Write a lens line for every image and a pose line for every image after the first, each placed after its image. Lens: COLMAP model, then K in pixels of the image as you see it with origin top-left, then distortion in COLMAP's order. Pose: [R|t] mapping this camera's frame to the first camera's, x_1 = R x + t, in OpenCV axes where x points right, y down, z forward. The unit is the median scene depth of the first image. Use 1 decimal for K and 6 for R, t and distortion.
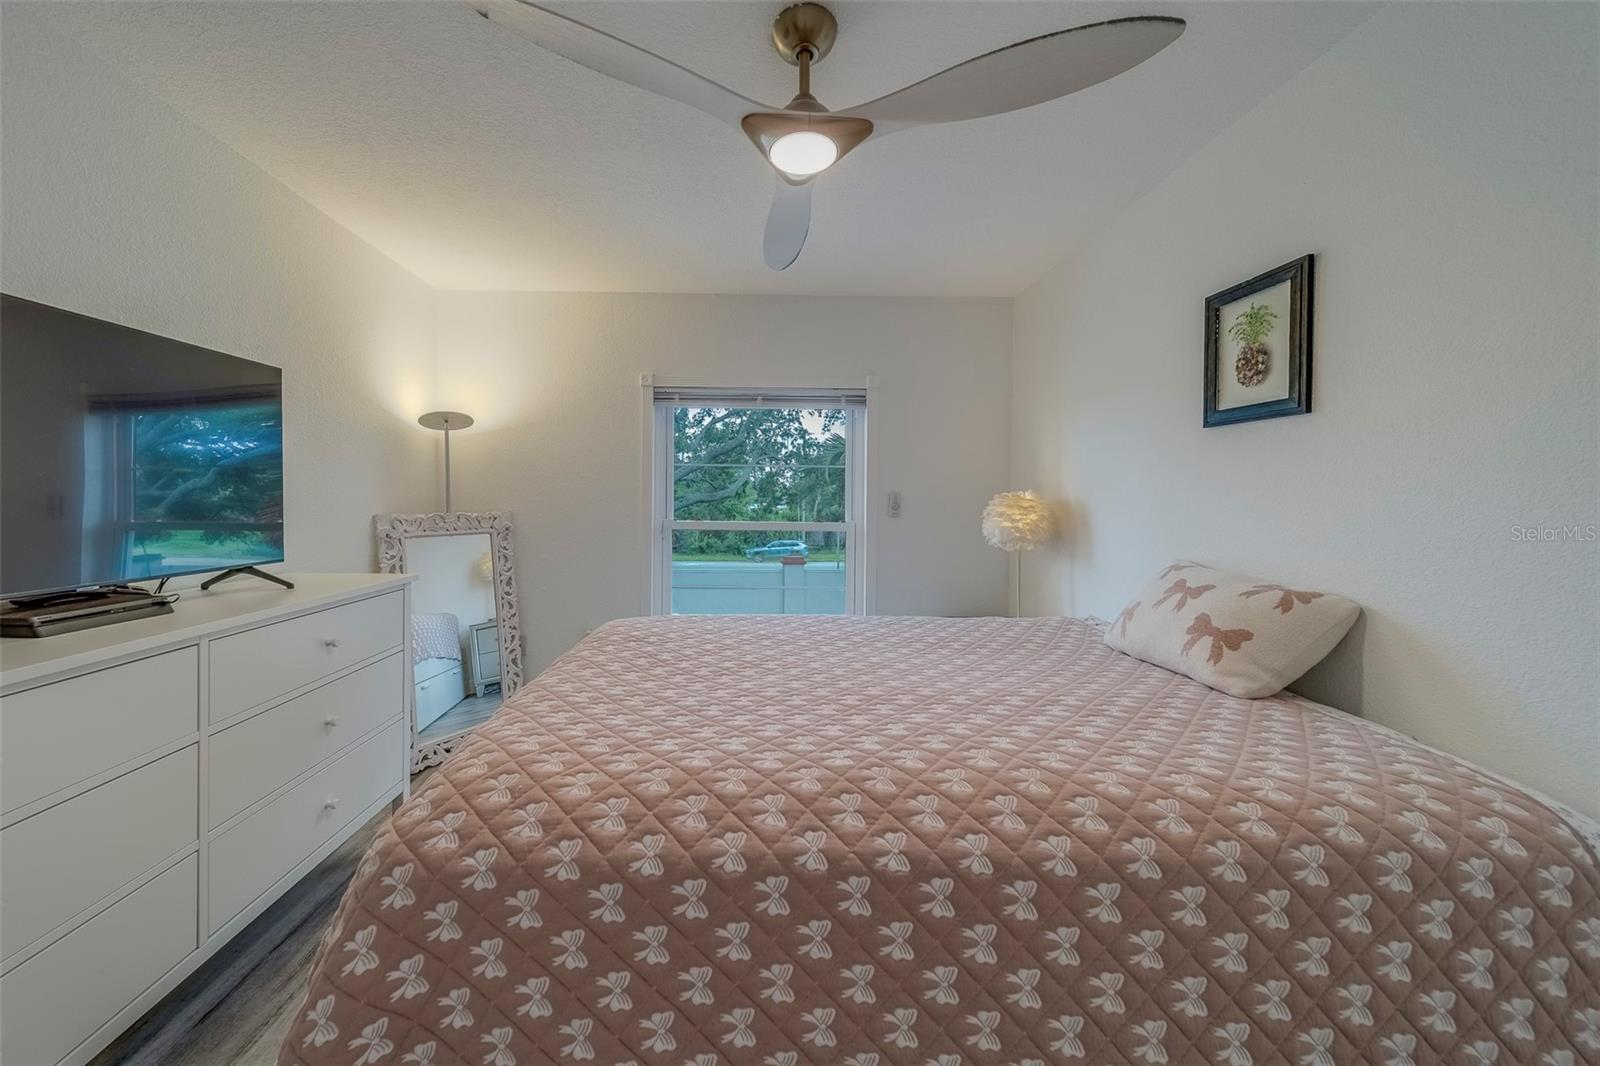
lens RADIAL K [[561.3, 0, 798.9], [0, 561.3, 504.5], [0, 0, 1]] dist [0.001327, 0.000230]
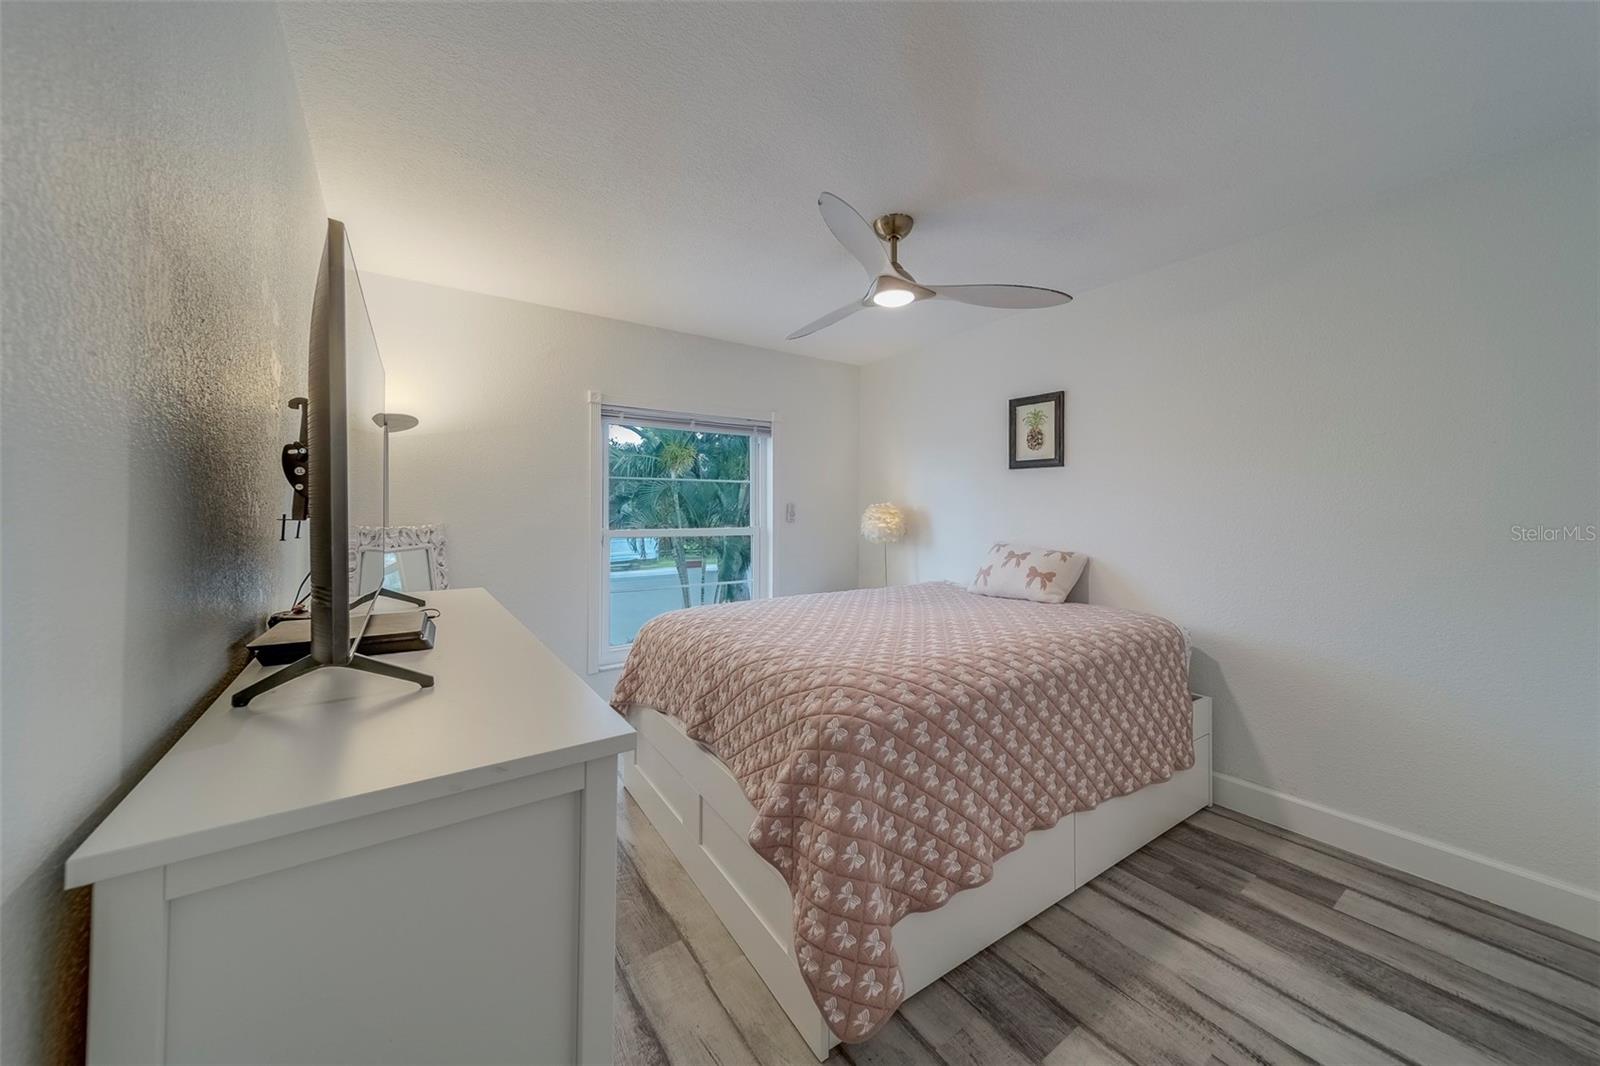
lens RADIAL K [[561.3, 0, 798.9], [0, 561.3, 504.5], [0, 0, 1]] dist [0.001327, 0.000230]
pose [[0.831724, -0.001311, 0.555187, -0.979205], [0.008728, 0.999905, -0.010713, -0.007951], [-0.555120, 0.013756, 0.831657, -0.170121]]
